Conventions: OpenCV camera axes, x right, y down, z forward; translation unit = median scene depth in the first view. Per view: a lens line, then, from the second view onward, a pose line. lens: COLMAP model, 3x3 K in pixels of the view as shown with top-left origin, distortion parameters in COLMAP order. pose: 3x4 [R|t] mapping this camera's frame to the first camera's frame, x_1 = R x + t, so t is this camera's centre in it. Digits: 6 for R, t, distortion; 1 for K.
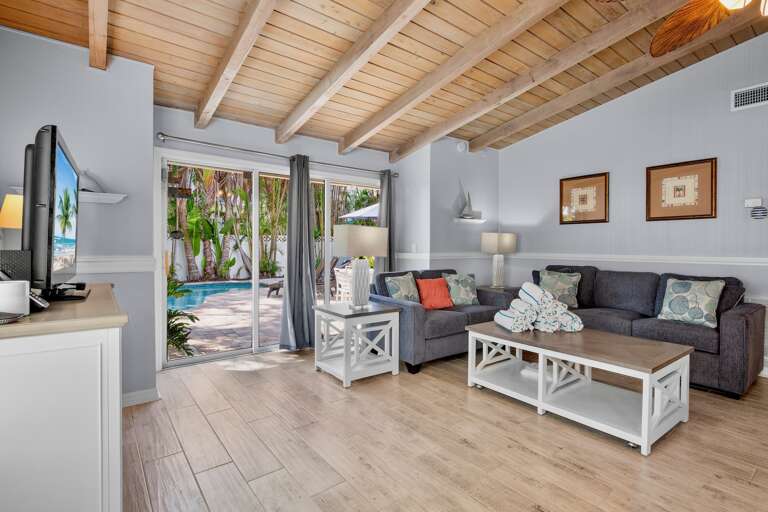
lens RADIAL K [[378.2, 0, 384.4], [0, 378.2, 252.4], [0, 0, 1]] dist [-0.012872, -0.000177]
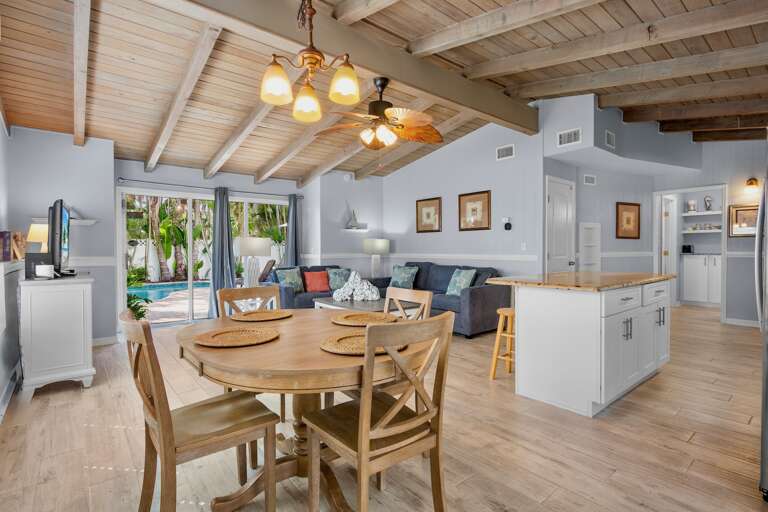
lens RADIAL K [[376.1, 0, 384.0], [0, 376.1, 256.0], [0, 0, 1]] dist [-0.017852, -0.000341]
pose [[0.999209, -0.008036, 0.038949, 0.305020], [0.007945, 0.999965, 0.002508, 0.007636], [-0.038968, -0.002196, 0.999238, -0.411078]]
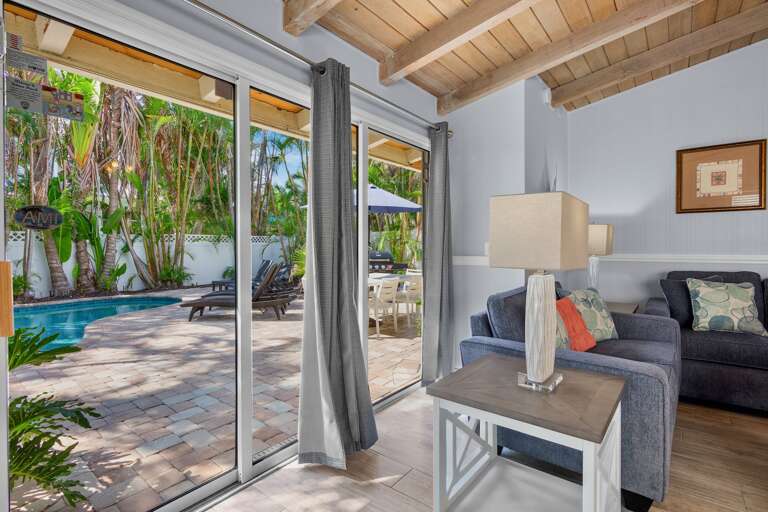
lens RADIAL K [[376.9, 0, 385.4], [0, 376.9, 248.8], [0, 0, 1]] dist [-0.002672, -0.000447]
pose [[0.968315, -0.009421, 0.249555, -0.254716], [0.012022, 0.999888, -0.008899, -0.007487], [-0.249443, 0.011617, 0.968320, 0.454273]]
